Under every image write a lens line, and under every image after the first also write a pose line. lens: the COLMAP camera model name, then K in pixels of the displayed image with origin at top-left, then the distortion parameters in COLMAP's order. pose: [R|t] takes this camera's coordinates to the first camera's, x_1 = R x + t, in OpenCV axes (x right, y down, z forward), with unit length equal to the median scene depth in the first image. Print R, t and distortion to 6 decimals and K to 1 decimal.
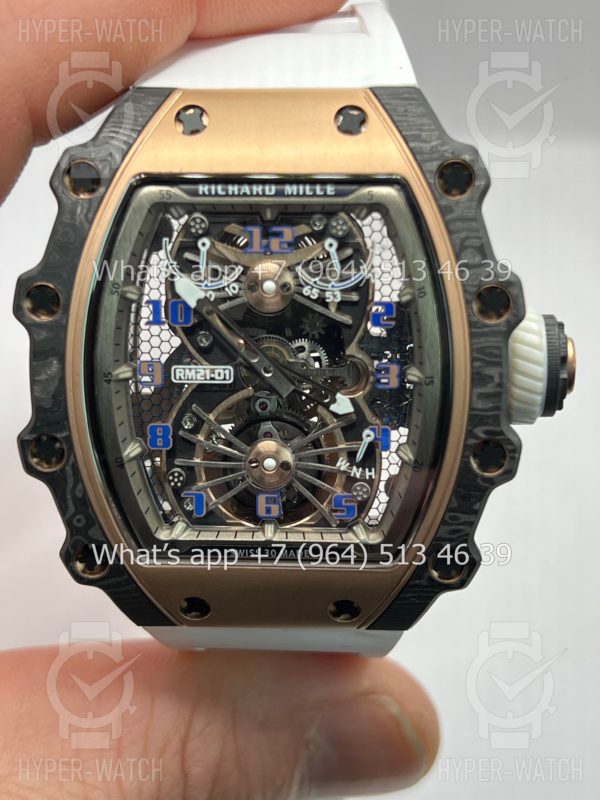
lens RADIAL K [[1362.4, 0, 298.8], [0, 1362.4, 394.2], [0, 0, 1]] dist [0.161764, 0.000000]
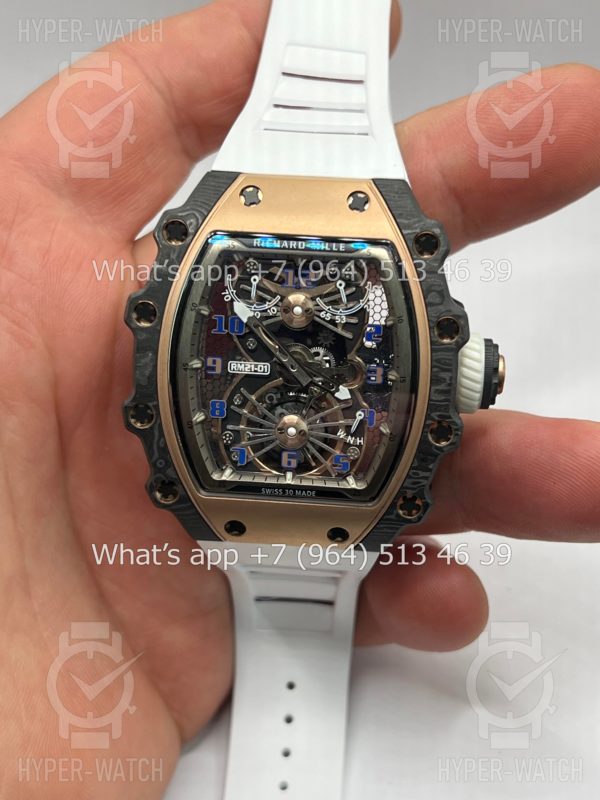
lens RADIAL K [[1362.4, 0, 296.2], [0, 1362.4, 403.4], [0, 0, 1]] dist [0.161764, 0.000000]
pose [[0.998765, 0.049200, -0.006897, -0.008067], [-0.049173, 0.998782, 0.003954, 0.015531], [0.007083, -0.003610, 0.999968, -0.469692]]
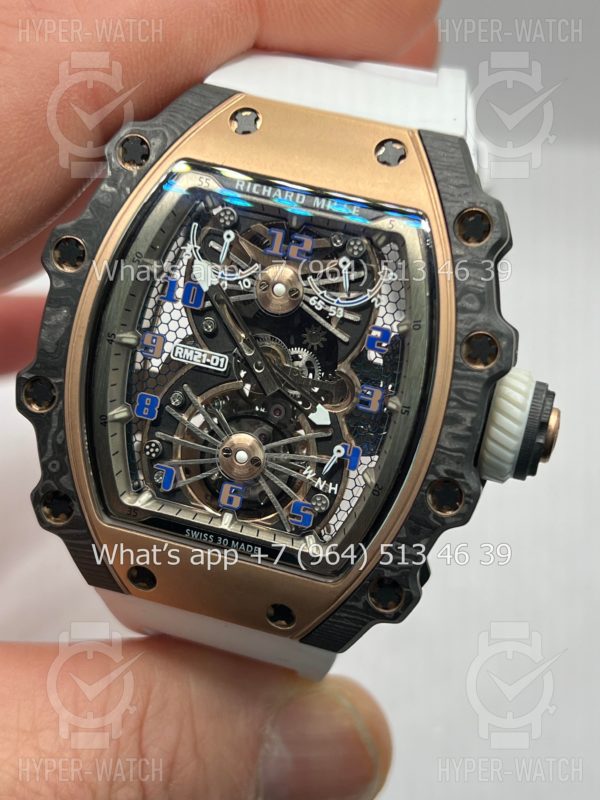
lens RADIAL K [[1362.4, 0, 296.0], [0, 1362.4, 395.4], [0, 0, 1]] dist [0.161764, 0.000000]
pose [[0.966599, 0.231965, -0.108989, 0.122813], [-0.239687, 0.968744, -0.063920, 0.063547], [0.090755, 0.087909, 0.991986, -0.029776]]
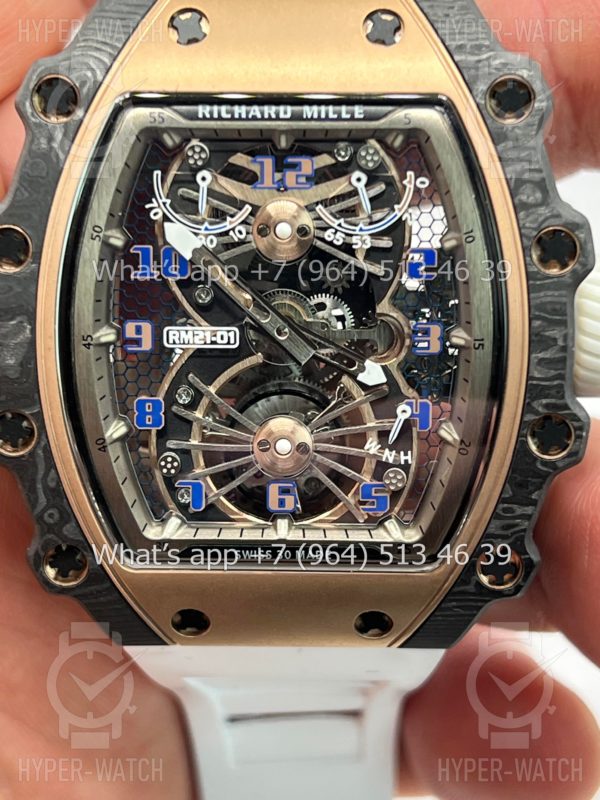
lens RADIAL K [[1899.3, 0, 305.1], [0, 1899.3, 400.3], [0, 0, 1]] dist [0.173278, 0.000000]
pose [[0.999616, -0.003201, 0.027538, -0.040315], [0.002747, 0.999860, 0.016498, 0.004731], [-0.027587, -0.016416, 0.999485, -0.145592]]
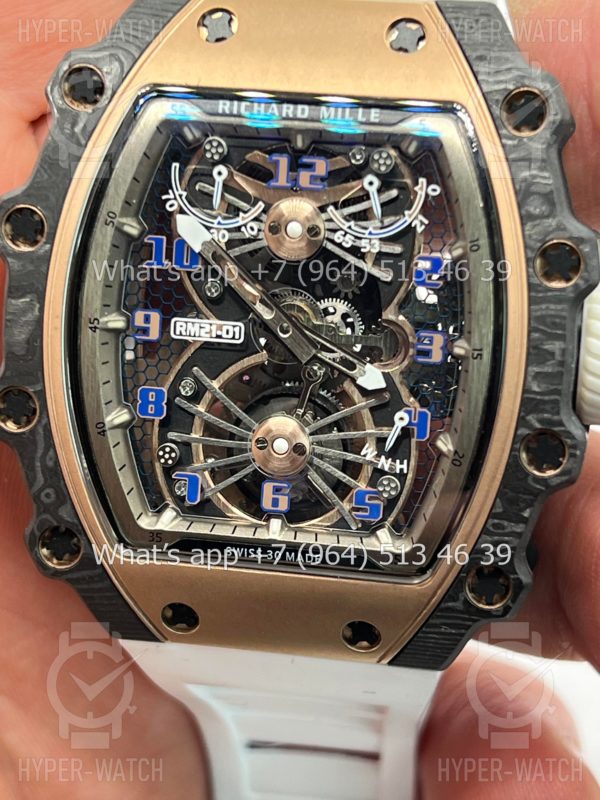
lens RADIAL K [[1899.3, 0, 299.5], [0, 1899.3, 405.4], [0, 0, 1]] dist [0.173278, 0.000000]
pose [[0.992931, 0.073862, -0.092906, 0.096085], [-0.078765, 0.995626, -0.050251, 0.085024], [0.088788, 0.057214, 0.994406, -0.141778]]
